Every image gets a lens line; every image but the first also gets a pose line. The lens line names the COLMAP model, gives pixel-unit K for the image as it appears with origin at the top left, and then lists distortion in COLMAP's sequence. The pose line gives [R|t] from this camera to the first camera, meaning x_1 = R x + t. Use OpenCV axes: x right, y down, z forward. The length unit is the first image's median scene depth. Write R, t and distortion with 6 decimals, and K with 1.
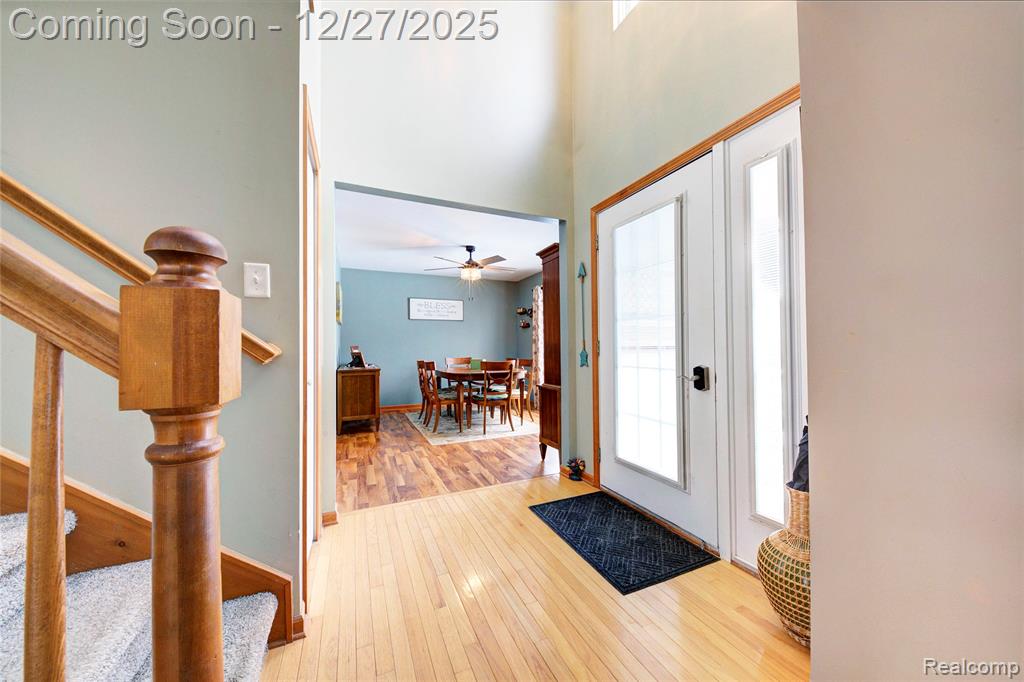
lens RADIAL K [[352.2, 0, 511.7], [0, 352.2, 346.3], [0, 0, 1]] dist [0.003195, -0.000250]
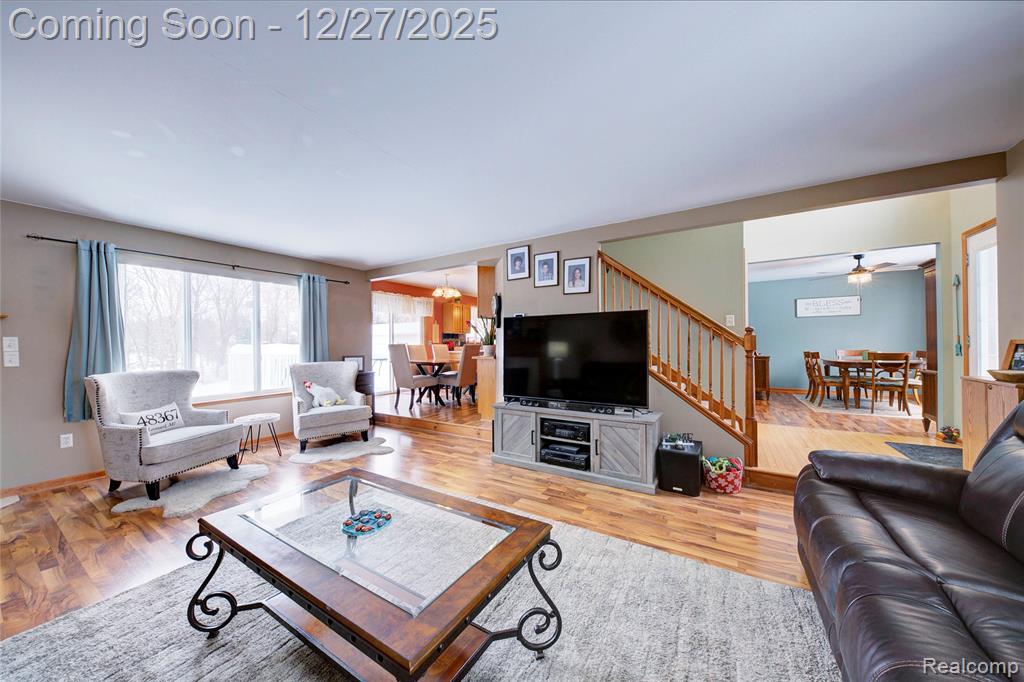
lens RADIAL K [[352.2, 0, 511.2], [0, 352.2, 345.0], [0, 0, 1]] dist [0.003195, -0.000250]
pose [[0.557656, 0.001350, -0.830071, 0.220486], [0.013062, 0.999861, 0.010401, -0.009147], [0.829969, -0.016643, 0.557561, -0.639492]]
